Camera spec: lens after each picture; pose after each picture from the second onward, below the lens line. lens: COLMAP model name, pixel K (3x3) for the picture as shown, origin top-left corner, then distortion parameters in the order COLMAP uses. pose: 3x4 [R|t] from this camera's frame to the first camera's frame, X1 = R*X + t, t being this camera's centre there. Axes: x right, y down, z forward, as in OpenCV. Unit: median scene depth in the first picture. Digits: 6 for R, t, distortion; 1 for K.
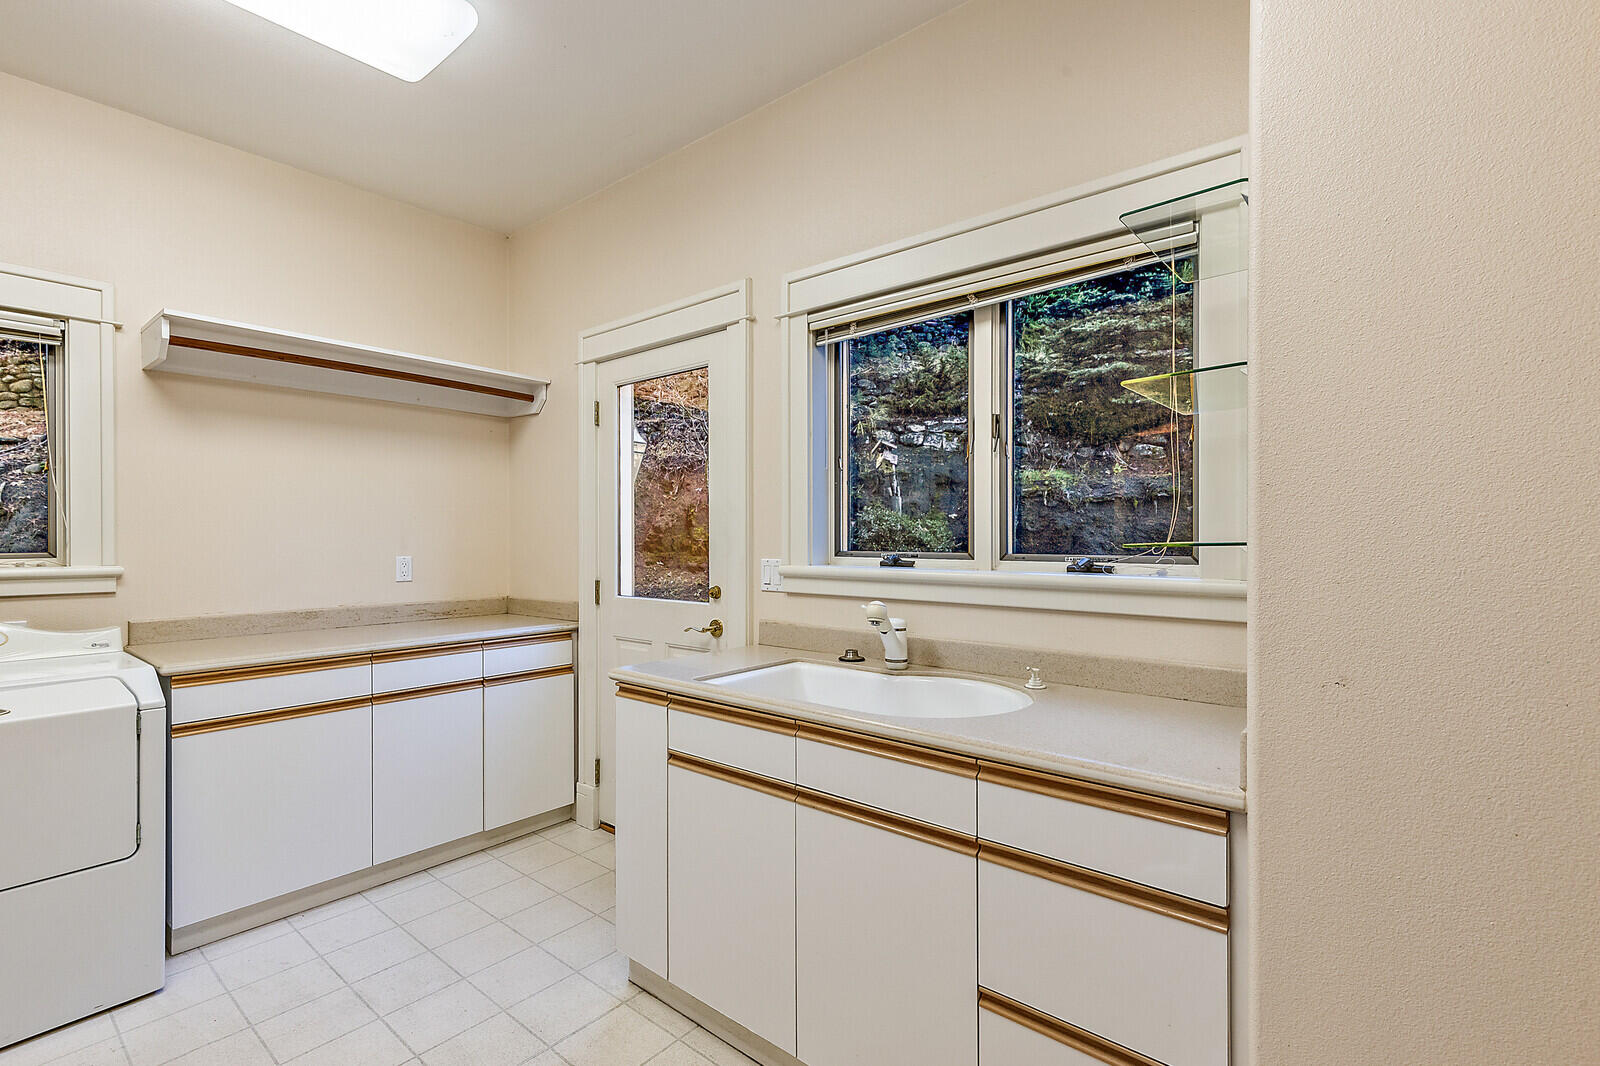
lens RADIAL K [[732.4, 0, 802.0], [0, 732.4, 538.1], [0, 0, 1]] dist [0.018933, 0.000213]
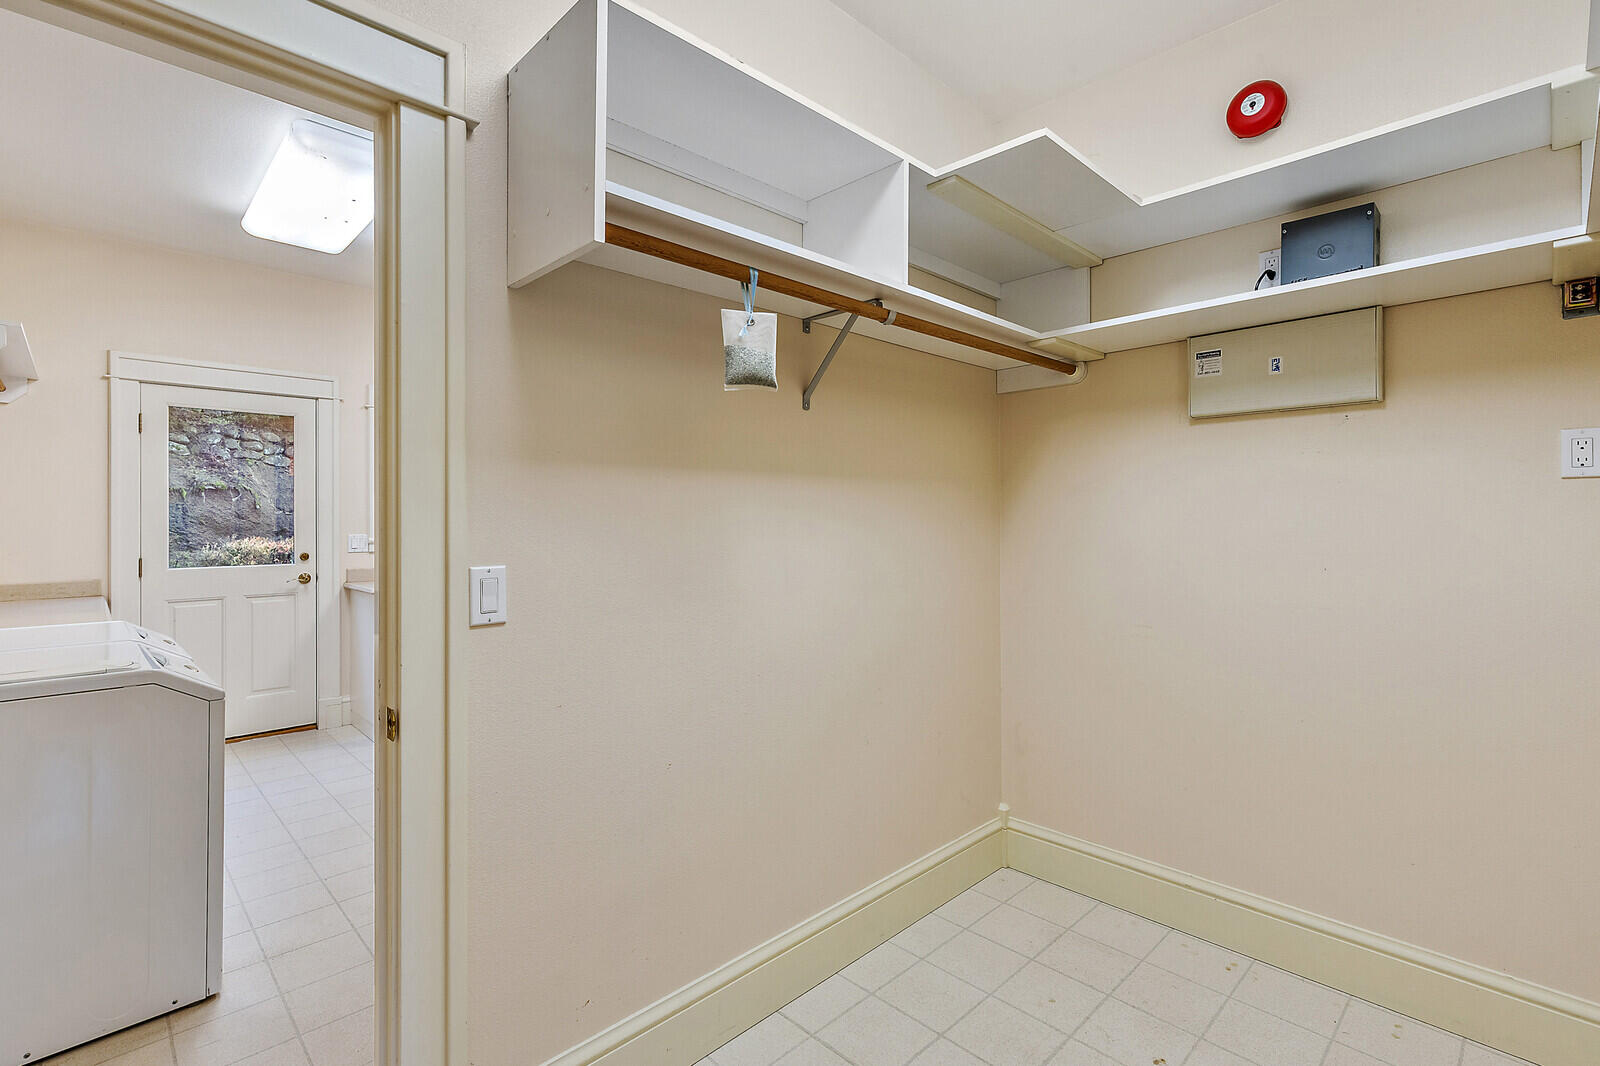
lens RADIAL K [[732.4, 0, 801.9], [0, 732.4, 527.4], [0, 0, 1]] dist [0.018933, 0.000213]
pose [[0.106778, -0.003771, 0.994276, -1.605397], [-0.001942, 0.999990, 0.004001, -0.000260], [-0.994281, -0.002358, 0.106770, -0.282429]]
